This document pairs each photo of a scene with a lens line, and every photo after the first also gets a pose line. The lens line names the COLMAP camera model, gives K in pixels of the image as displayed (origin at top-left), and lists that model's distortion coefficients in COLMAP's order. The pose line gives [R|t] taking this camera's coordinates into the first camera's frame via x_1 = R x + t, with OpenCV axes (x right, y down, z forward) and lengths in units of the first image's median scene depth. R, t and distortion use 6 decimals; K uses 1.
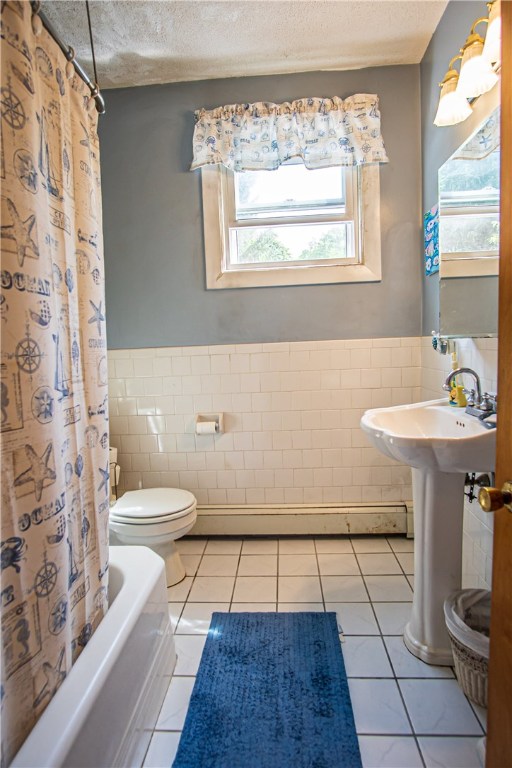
lens RADIAL K [[403.9, 0, 264.7], [0, 403.9, 382.4], [0, 0, 1]] dist [-0.027807, 0.000083]
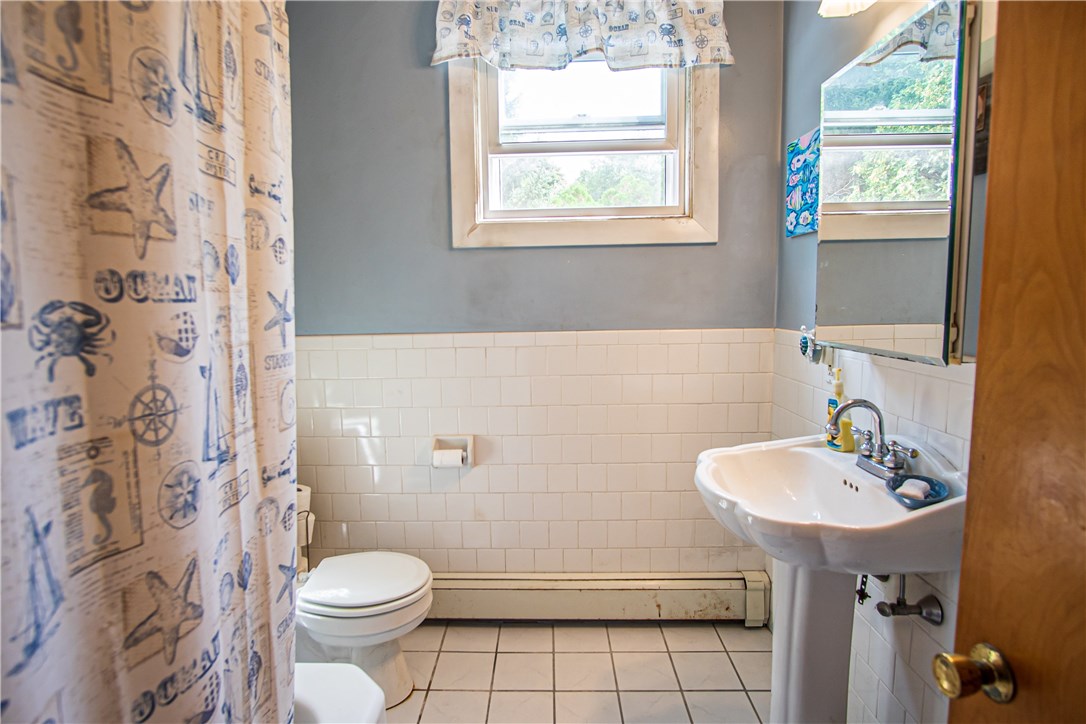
lens RADIAL K [[576.1, 0, 543.0], [0, 576.1, 362.0], [0, 0, 1]] dist [-0.024540, -0.000446]
pose [[0.999305, 0.020103, 0.031383, -0.032739], [-0.020259, 0.999784, 0.004659, -0.076572], [-0.031283, -0.005292, 0.999497, 0.087121]]
